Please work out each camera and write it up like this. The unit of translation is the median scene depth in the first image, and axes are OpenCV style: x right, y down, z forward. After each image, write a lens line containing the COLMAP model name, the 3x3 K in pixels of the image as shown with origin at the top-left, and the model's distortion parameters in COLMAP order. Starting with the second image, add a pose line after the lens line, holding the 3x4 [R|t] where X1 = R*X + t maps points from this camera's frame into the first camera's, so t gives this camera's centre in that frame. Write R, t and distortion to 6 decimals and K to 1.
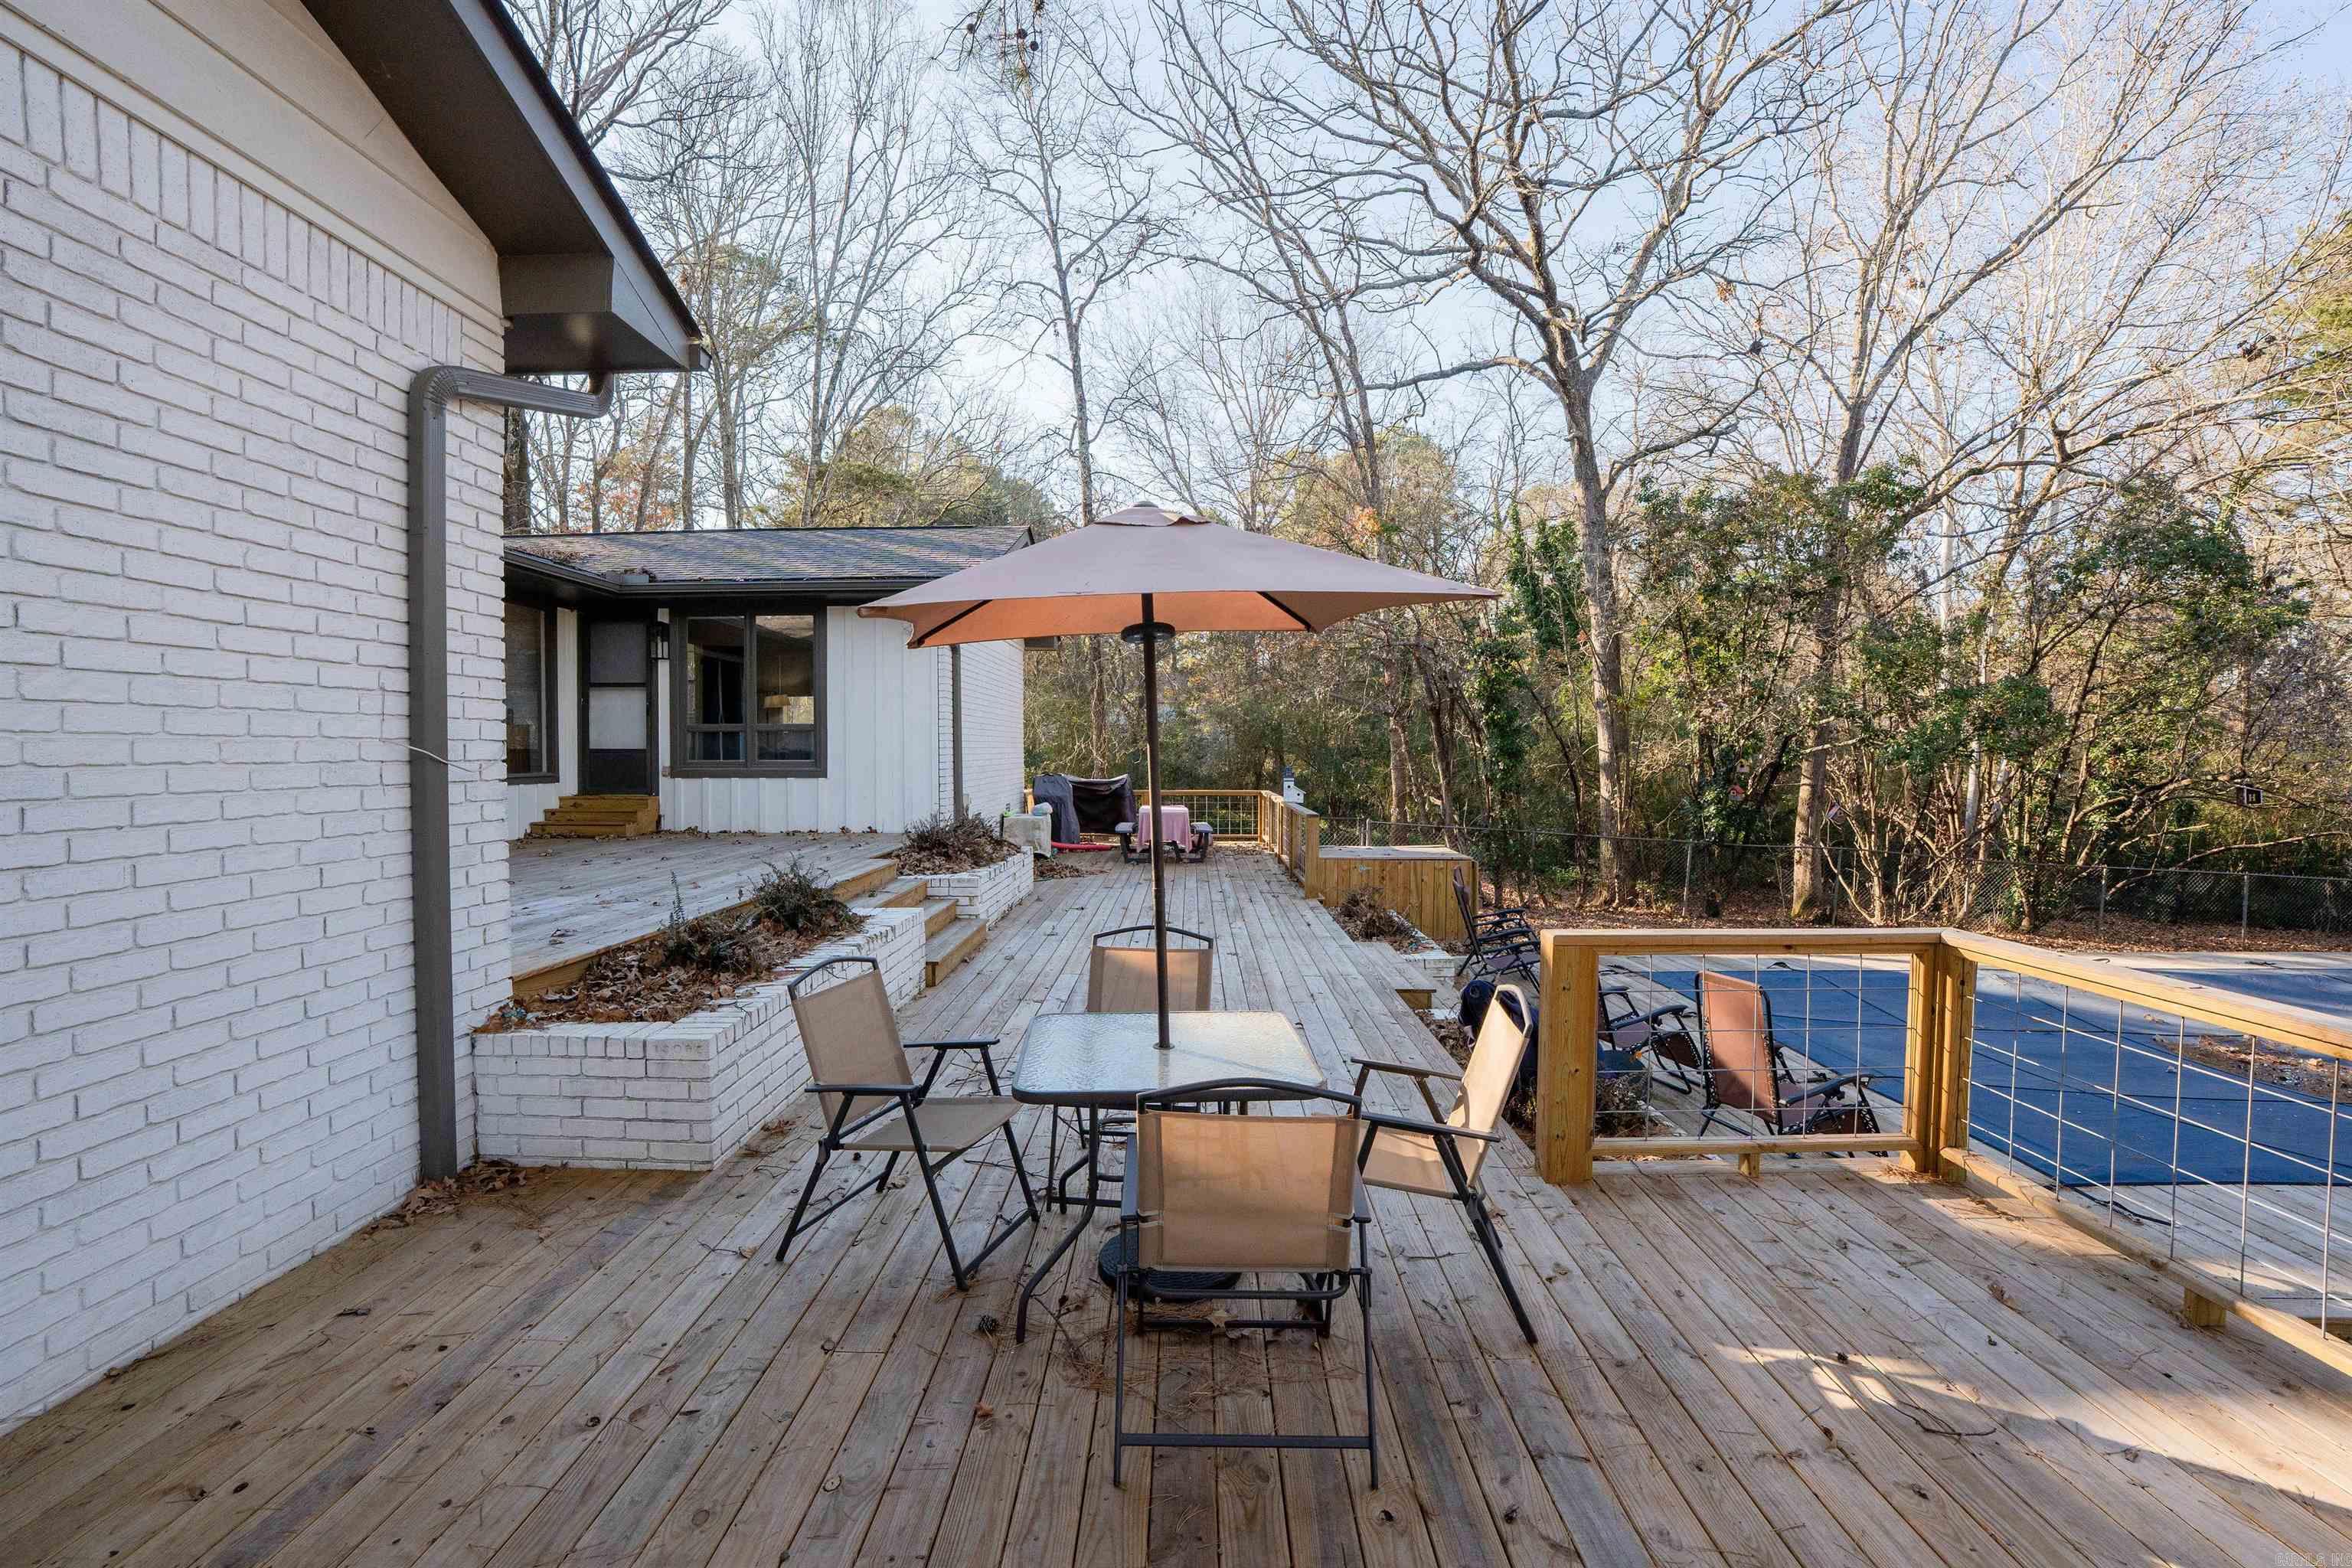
lens RADIAL K [[1082.4, 0, 1176.0], [0, 1082.4, 784.0], [0, 0, 1]] dist [-0.036953, 0.000403]
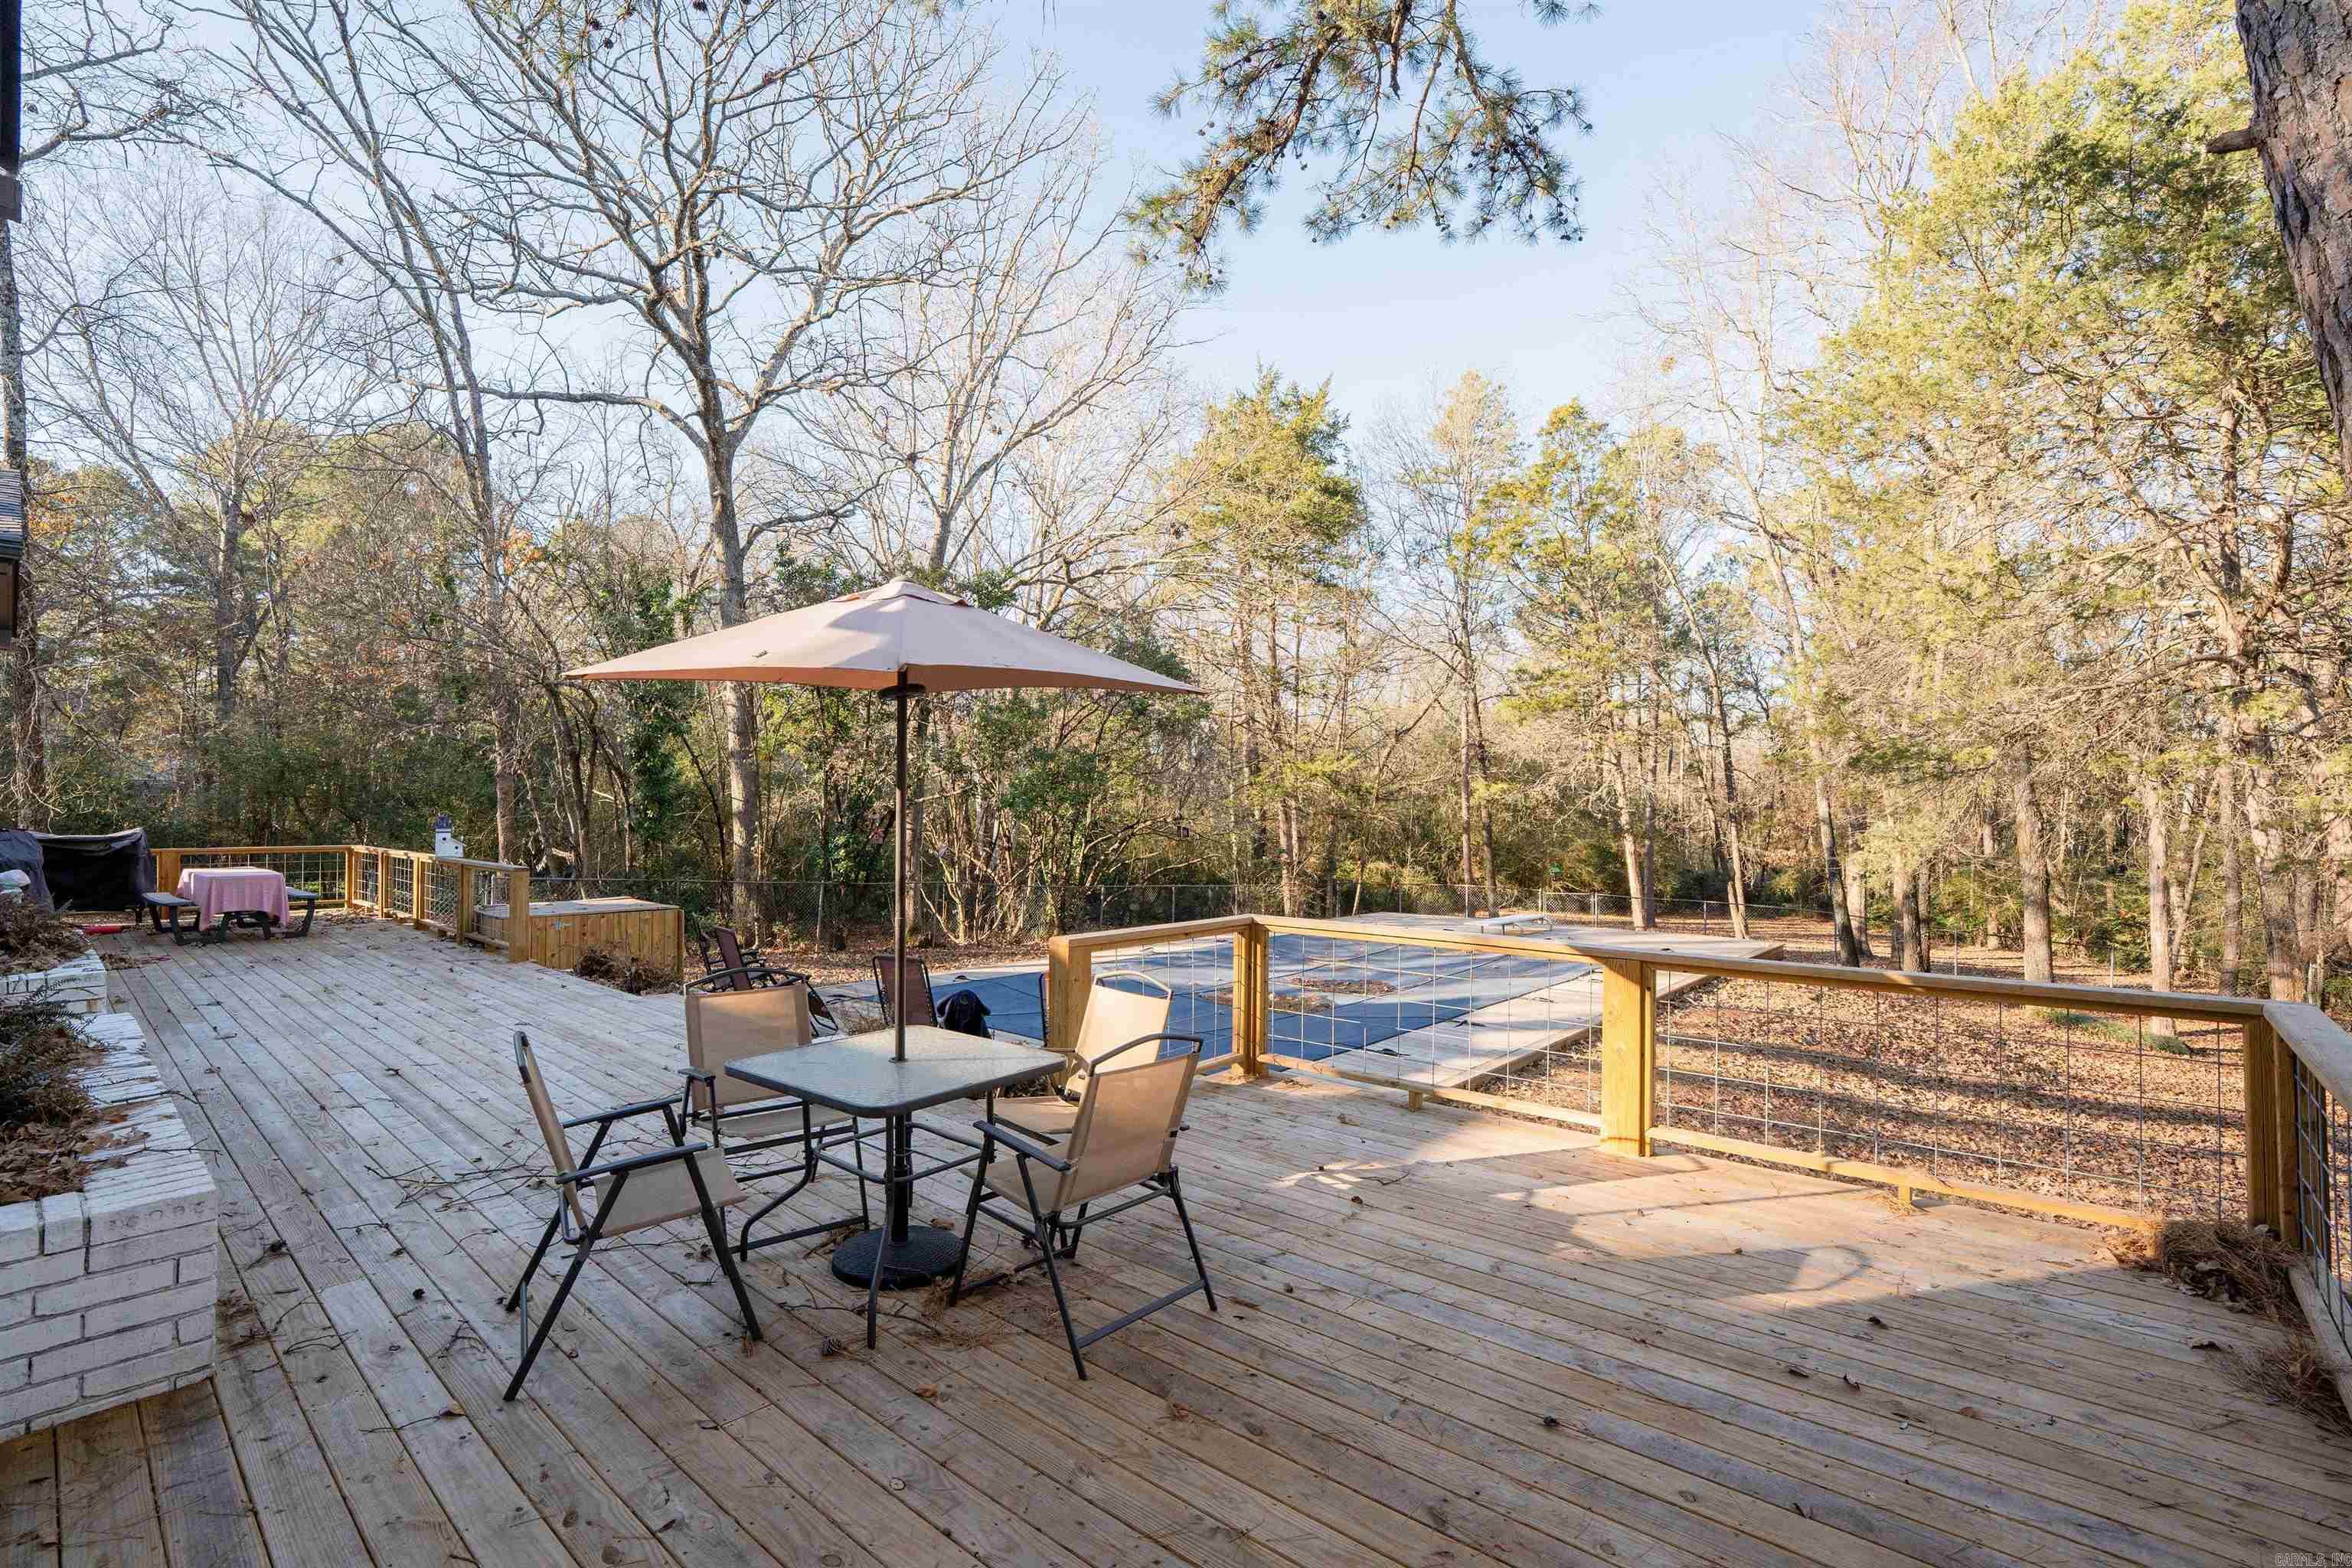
lens RADIAL K [[1086.6, 0, 1176.0], [0, 1086.6, 784.0], [0, 0, 1]] dist [-0.067126, 0.025846]
pose [[0.654240, 0.016212, 0.756113, -0.115491], [0.017896, 0.999158, -0.036908, 0.000314], [-0.756075, 0.037678, 0.653399, 0.007344]]
